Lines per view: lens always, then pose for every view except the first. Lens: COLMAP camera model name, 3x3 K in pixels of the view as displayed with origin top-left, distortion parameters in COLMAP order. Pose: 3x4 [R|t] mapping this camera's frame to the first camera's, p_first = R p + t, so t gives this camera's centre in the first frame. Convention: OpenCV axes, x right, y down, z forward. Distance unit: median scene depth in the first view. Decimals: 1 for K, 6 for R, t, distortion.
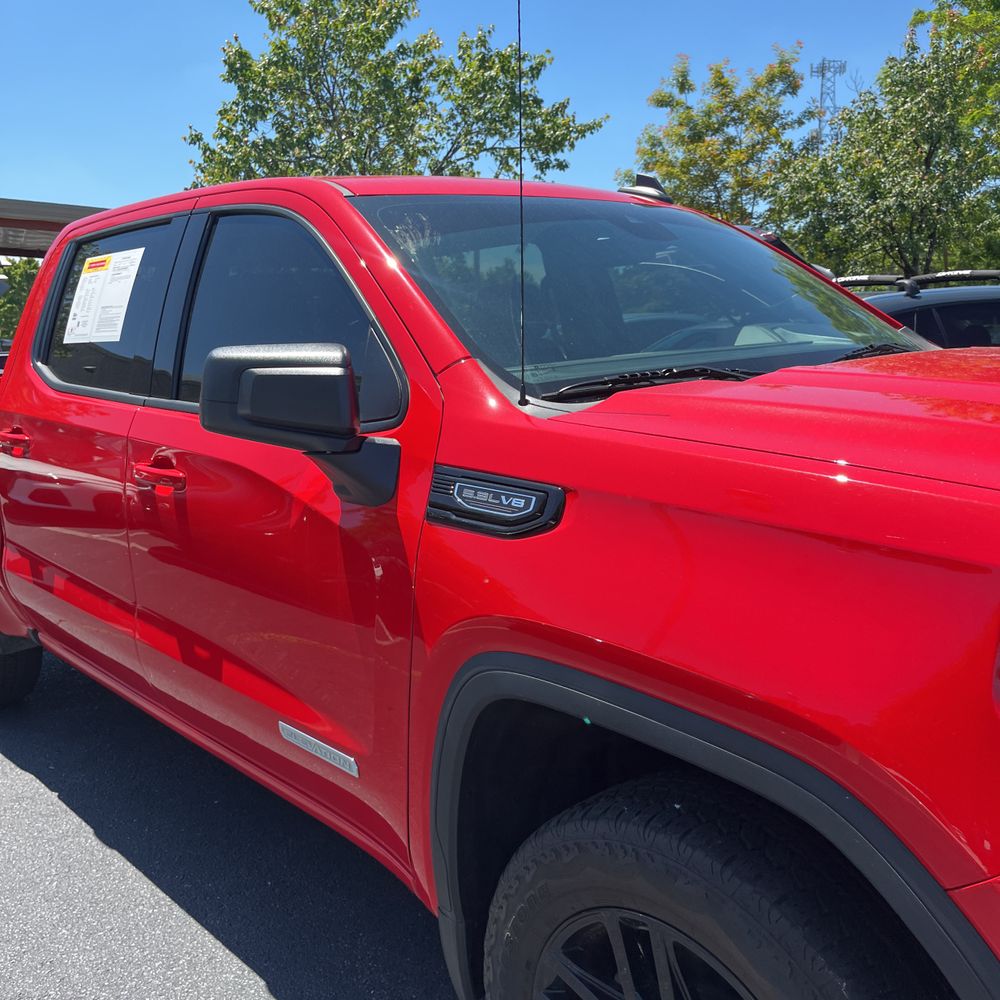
lens RADIAL K [[984.1, 0, 500.0], [0, 984.1, 500.0], [0, 0, 1]] dist [0.019336, -0.012162]
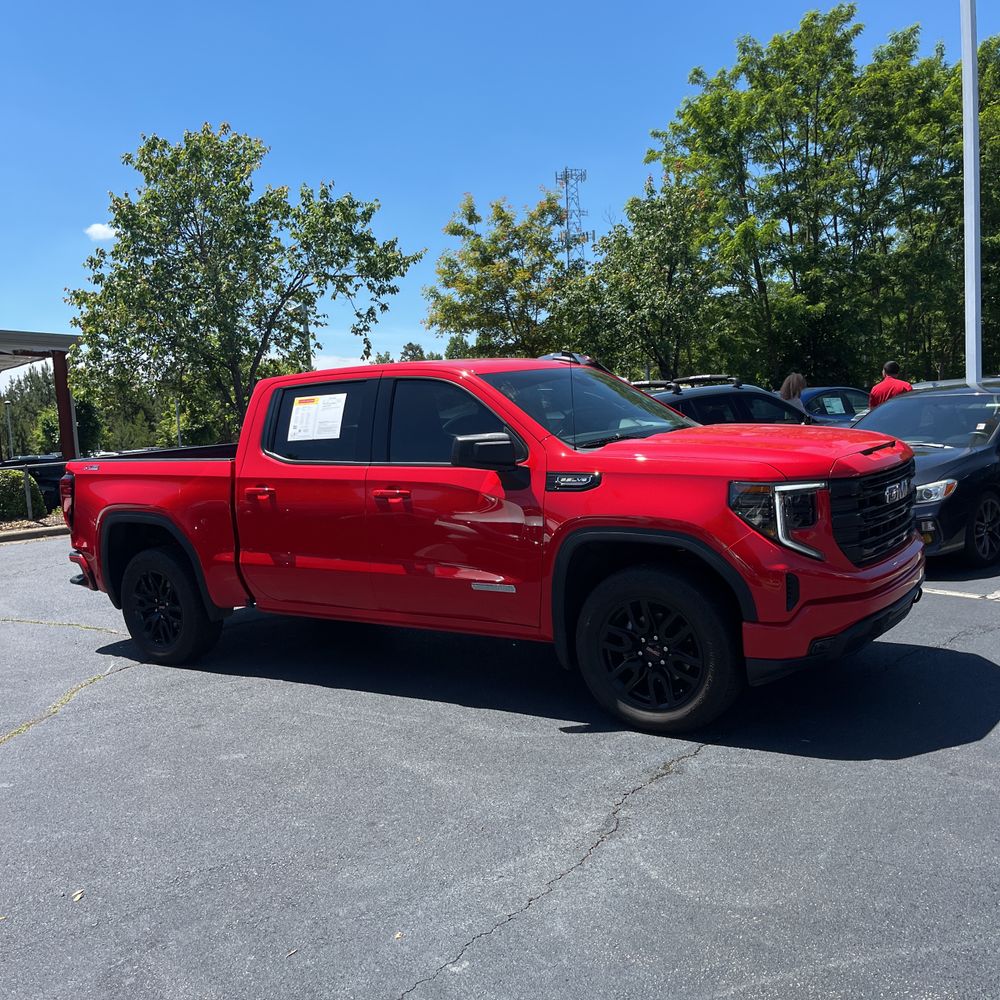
lens RADIAL K [[988.5, 0, 483.2], [0, 988.5, 513.8], [0, 0, 1]] dist [0.026156, -0.025268]
pose [[0.977007, -0.056488, 0.205589, -0.078934], [0.072065, 0.995005, -0.069079, 0.025266], [-0.200660, 0.082307, 0.976197, -0.165947]]
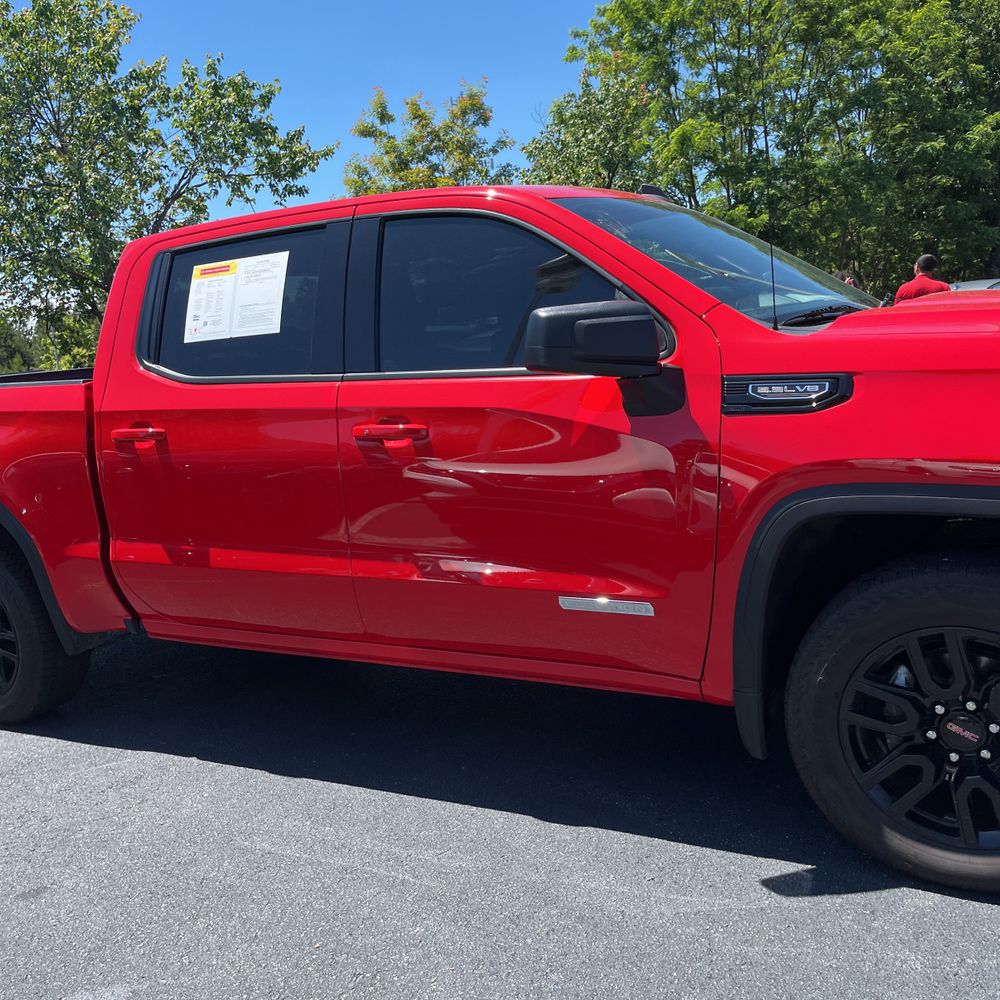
lens RADIAL K [[988.5, 0, 483.2], [0, 988.5, 513.8], [0, 0, 1]] dist [0.026156, -0.025268]
pose [[0.950232, -0.105922, 0.292983, -0.078014], [0.110367, 0.993890, 0.001367, 0.011421], [-0.291337, 0.031036, 0.956117, -0.026417]]
